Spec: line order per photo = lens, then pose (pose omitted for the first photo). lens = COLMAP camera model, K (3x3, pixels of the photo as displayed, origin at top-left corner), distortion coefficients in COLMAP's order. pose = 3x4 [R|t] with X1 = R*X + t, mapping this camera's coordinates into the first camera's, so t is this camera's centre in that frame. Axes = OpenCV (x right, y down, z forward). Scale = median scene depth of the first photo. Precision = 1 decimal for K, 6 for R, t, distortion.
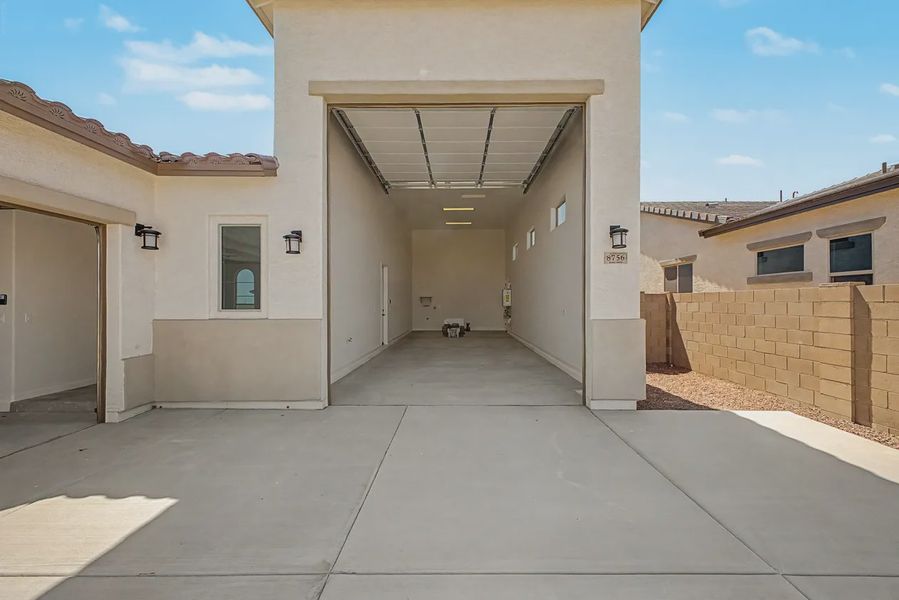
lens RADIAL K [[362.8, 0, 451.1], [0, 362.8, 300.1], [0, 0, 1]] dist [0.002081, -0.000105]
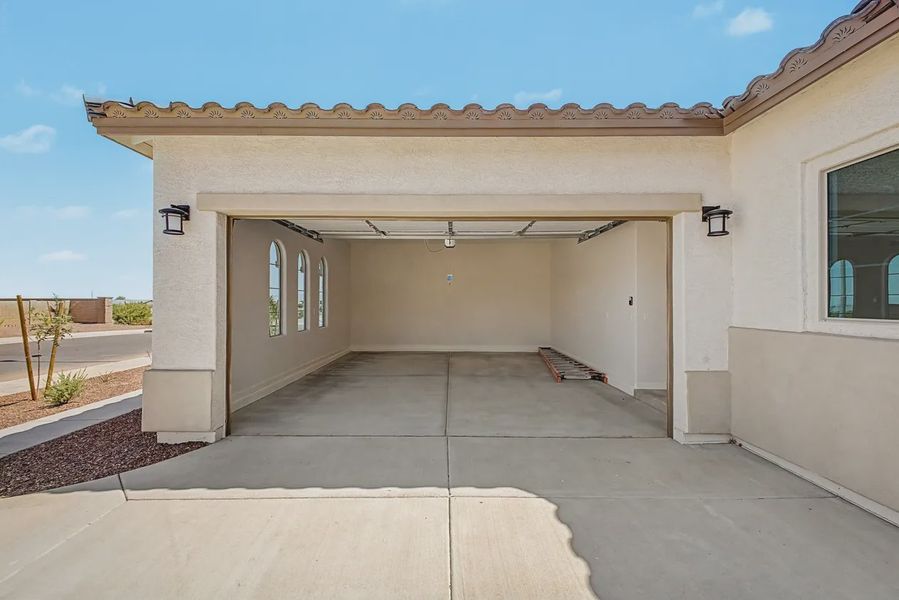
lens RADIAL K [[362.8, 0, 450.3], [0, 362.8, 300.5], [0, 0, 1]] dist [0.002081, -0.000105]
pose [[0.008747, 0.001541, -0.999961, -0.063442], [0.009241, 0.999956, 0.001622, -0.008535], [0.999919, -0.009255, 0.008733, 0.427909]]
